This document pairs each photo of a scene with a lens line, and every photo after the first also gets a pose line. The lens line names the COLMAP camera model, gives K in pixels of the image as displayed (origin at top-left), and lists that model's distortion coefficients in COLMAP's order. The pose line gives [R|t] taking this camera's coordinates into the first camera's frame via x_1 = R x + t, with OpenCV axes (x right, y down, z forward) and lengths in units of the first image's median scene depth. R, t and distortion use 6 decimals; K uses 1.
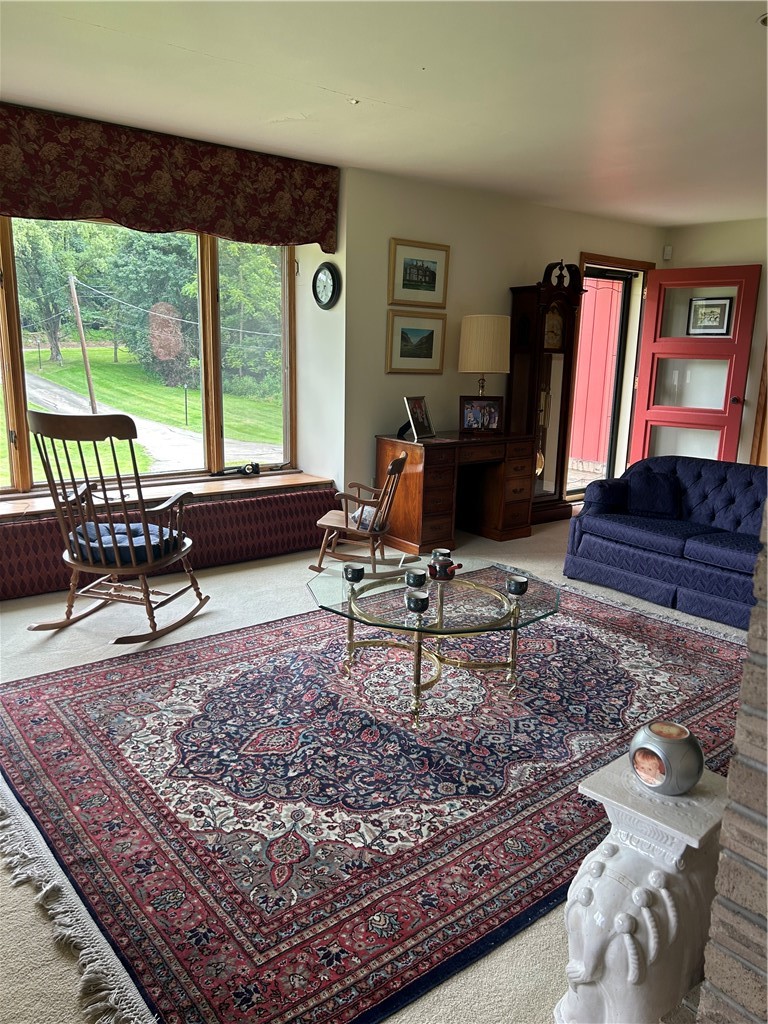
lens RADIAL K [[780.1, 0, 384.0], [0, 780.1, 512.0], [0, 0, 1]] dist [0.079057, -0.095718]
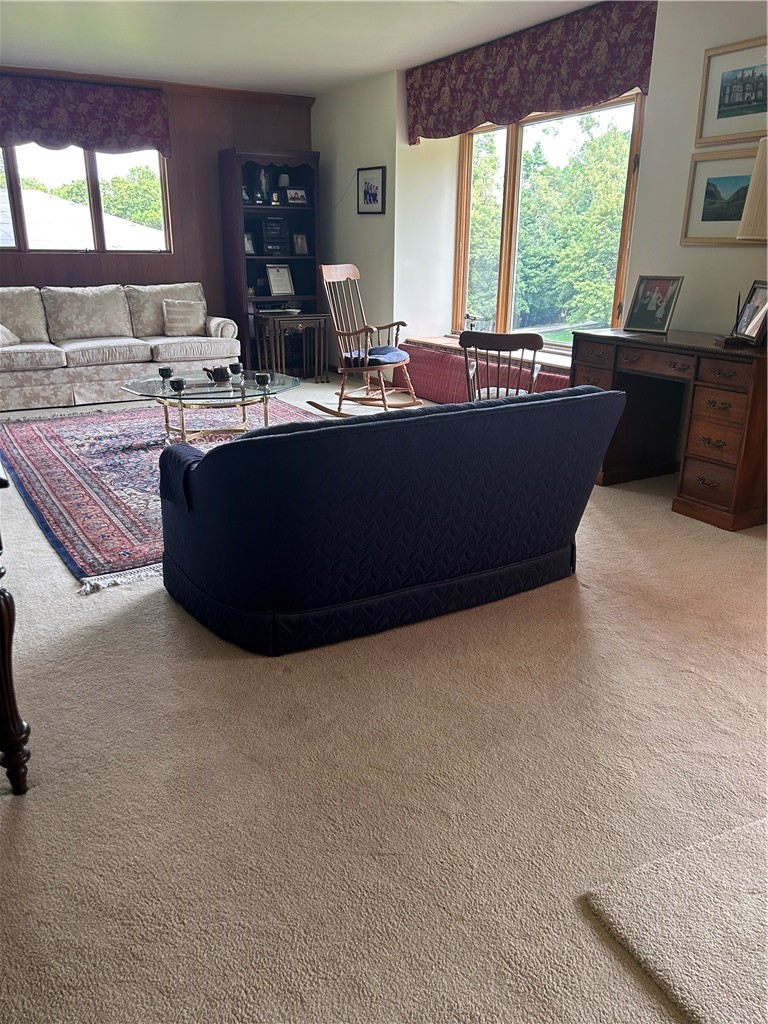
lens RADIAL K [[780.1, 0, 384.0], [0, 780.1, 512.0], [0, 0, 1]] dist [0.079057, -0.095718]
pose [[-0.140151, 0.275598, -0.951001, 0.907513], [-0.239225, 0.922600, 0.302623, -0.113853], [0.960796, 0.269916, -0.063373, 0.930310]]
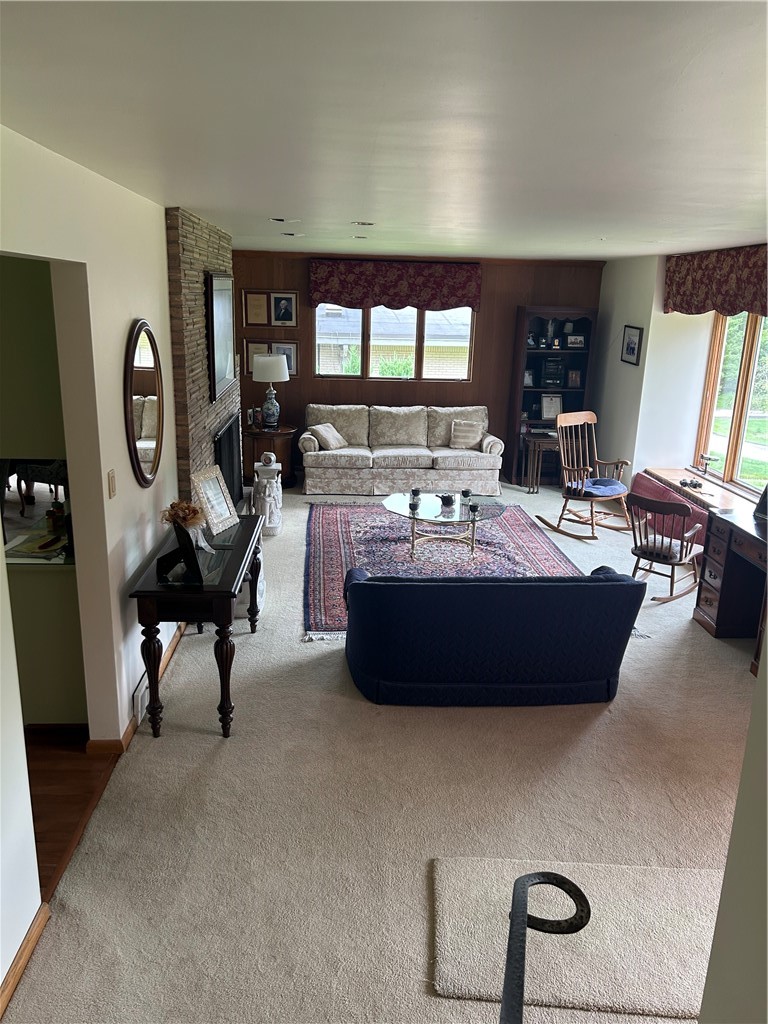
lens RADIAL K [[780.1, 0, 384.0], [0, 780.1, 512.0], [0, 0, 1]] dist [0.079057, -0.095718]
pose [[-0.569145, 0.161889, -0.806143, 1.104694], [-0.240793, 0.904626, 0.351669, -0.338270], [0.786189, 0.394264, -0.475881, 1.171353]]
